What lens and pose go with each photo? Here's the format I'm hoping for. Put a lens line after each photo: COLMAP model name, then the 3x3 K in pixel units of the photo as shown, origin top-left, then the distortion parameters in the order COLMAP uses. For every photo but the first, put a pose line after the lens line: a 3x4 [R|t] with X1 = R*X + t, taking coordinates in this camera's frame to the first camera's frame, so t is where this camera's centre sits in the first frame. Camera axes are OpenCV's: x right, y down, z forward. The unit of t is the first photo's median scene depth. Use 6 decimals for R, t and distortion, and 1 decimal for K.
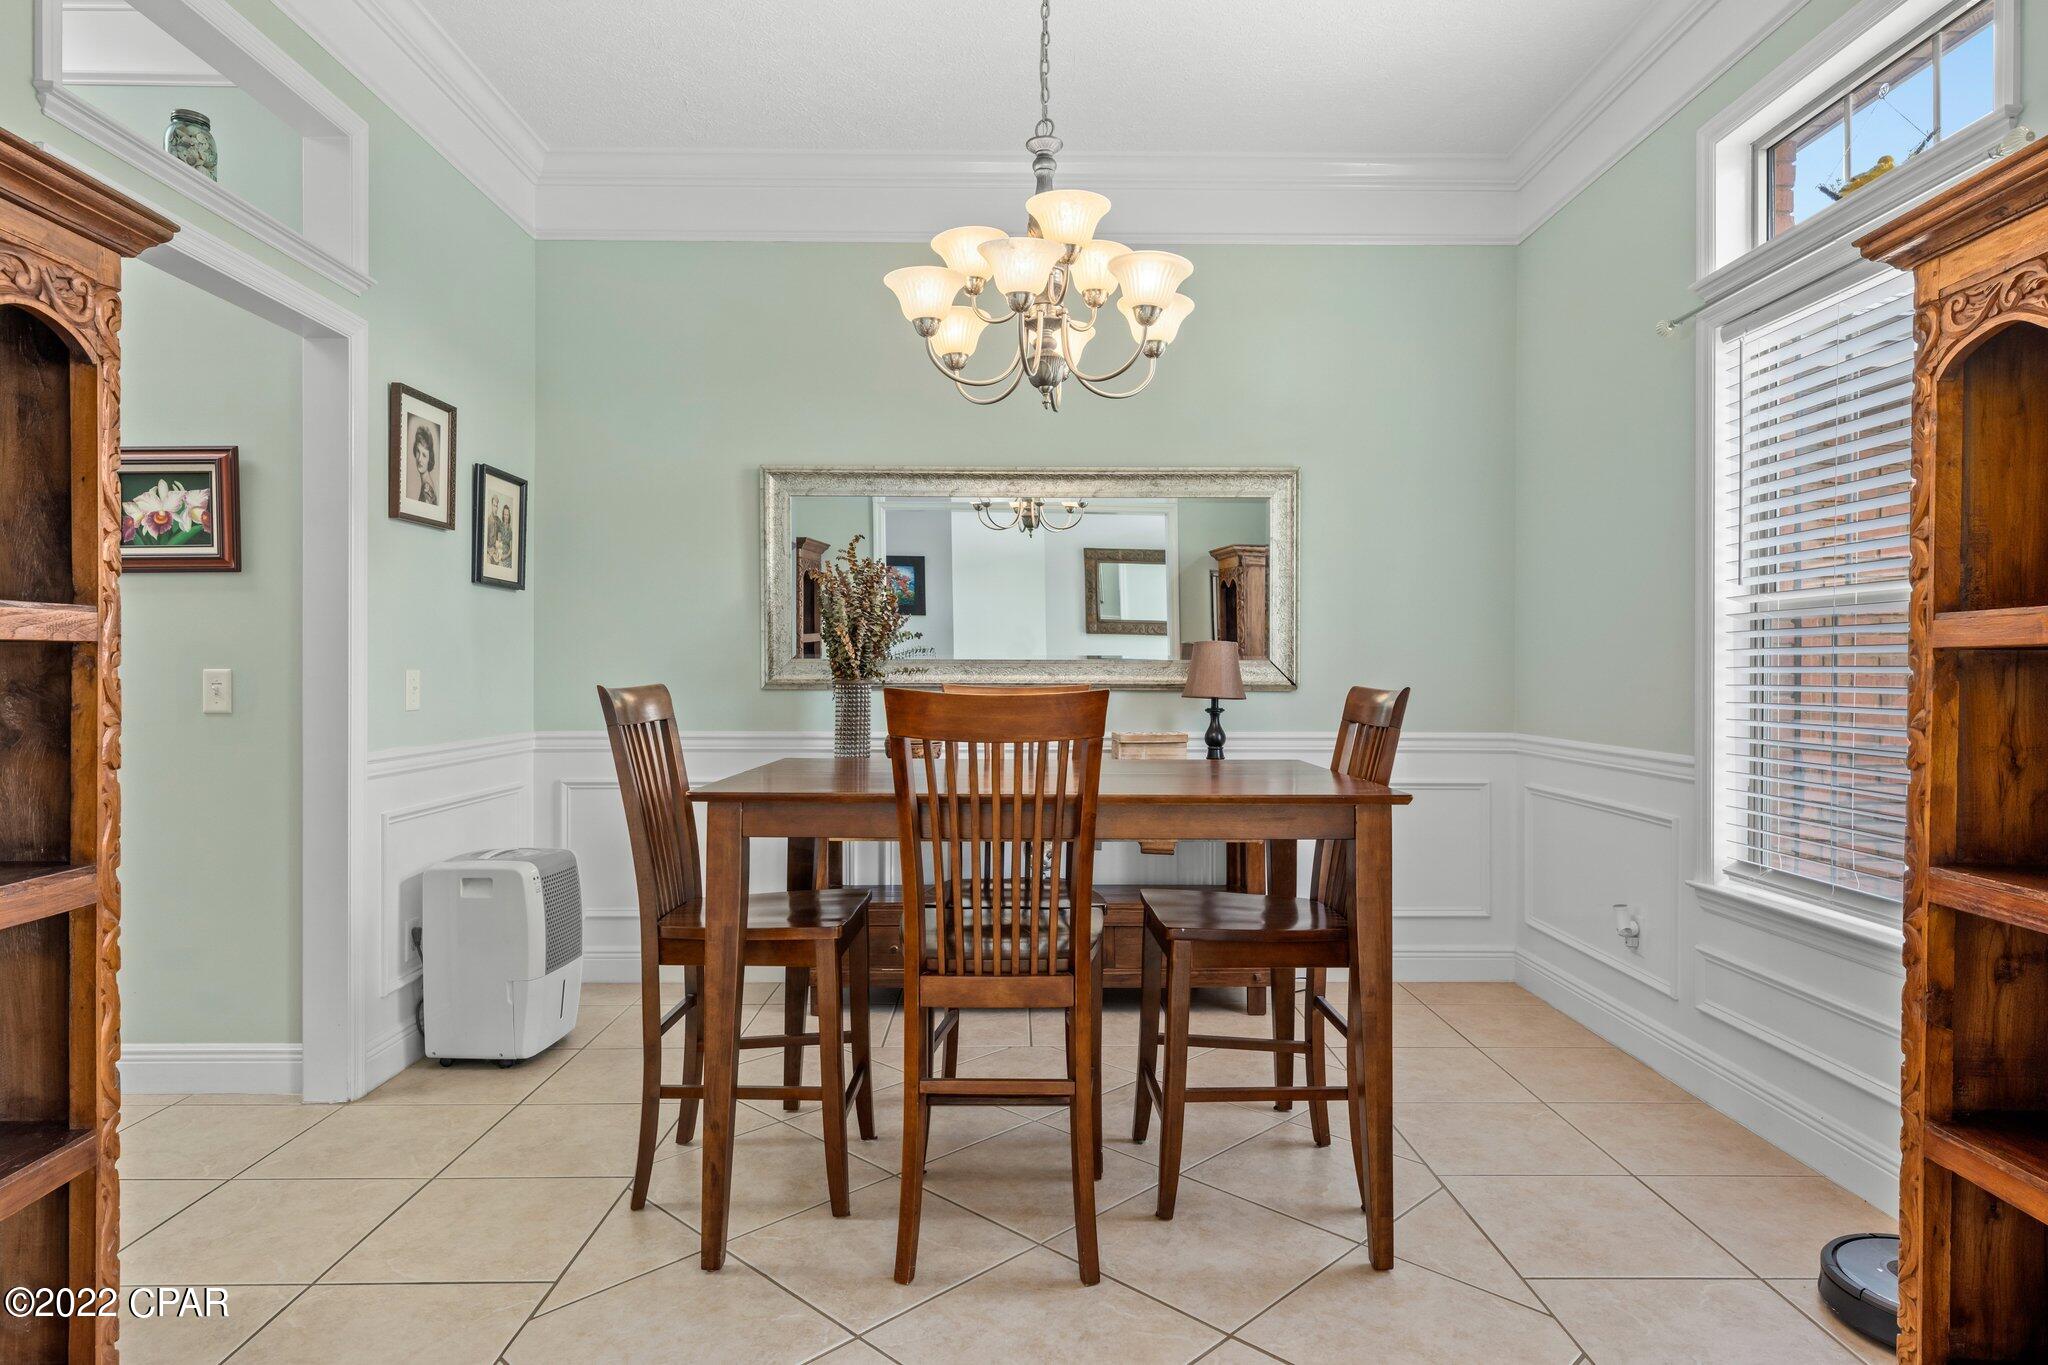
lens RADIAL K [[1165.7, 0, 1023.2], [0, 1165.7, 677.6], [0, 0, 1]] dist [0.014885, -0.003016]
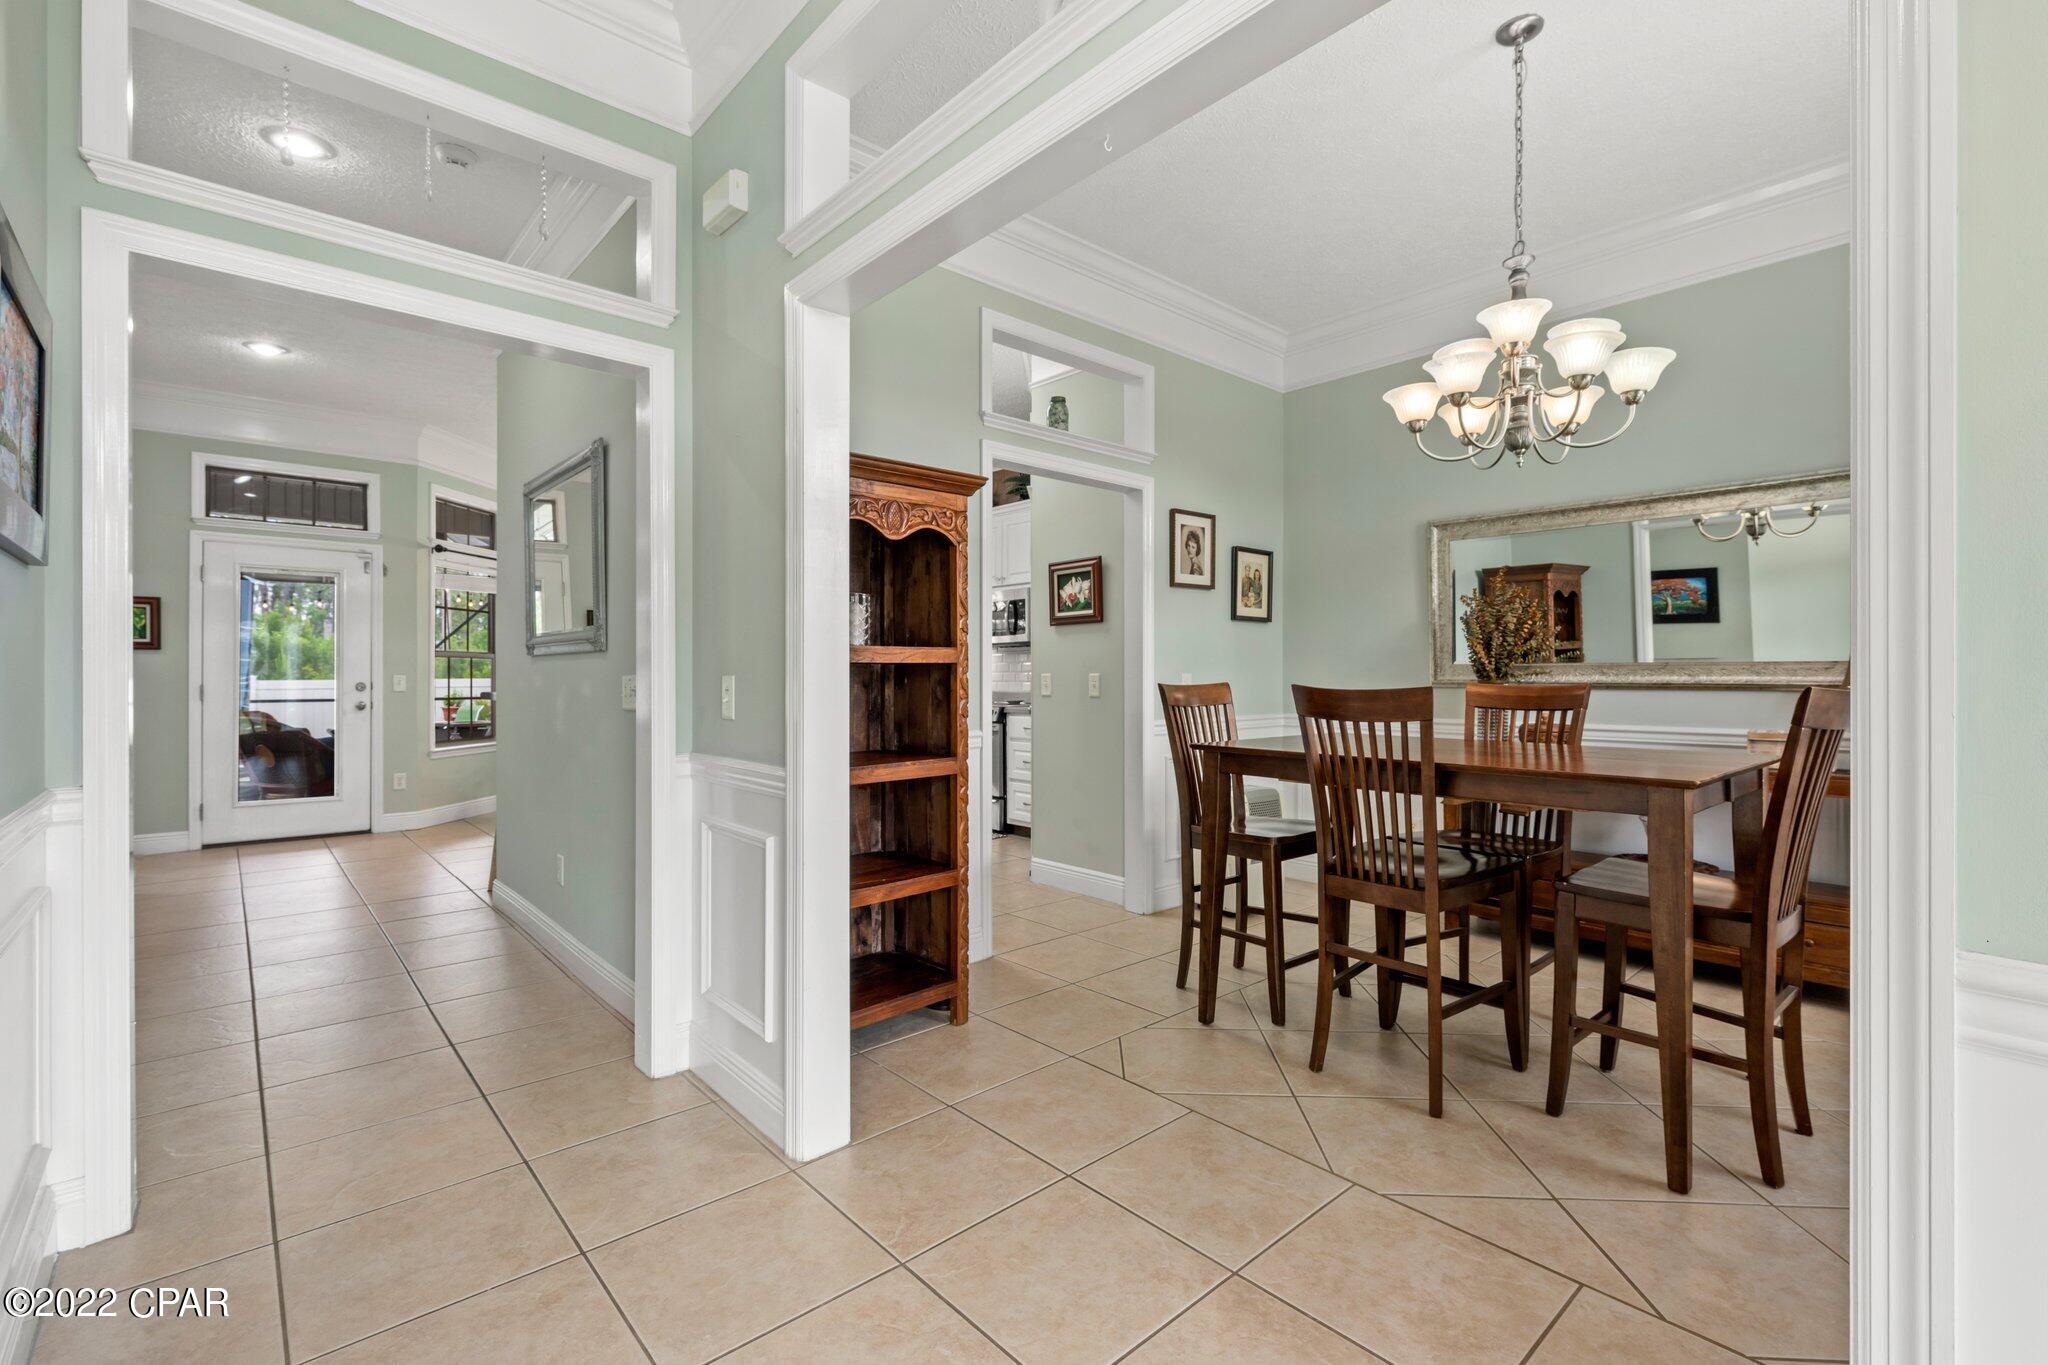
lens RADIAL K [[892.9, 0, 1020.9], [0, 892.9, 674.7], [0, 0, 1]] dist [0.002856, -0.001847]
pose [[0.659679, -0.002853, -0.751542, 0.322347], [-0.000939, 0.999989, -0.004621, 0.000901], [0.751547, 0.003754, 0.659669, -0.042955]]
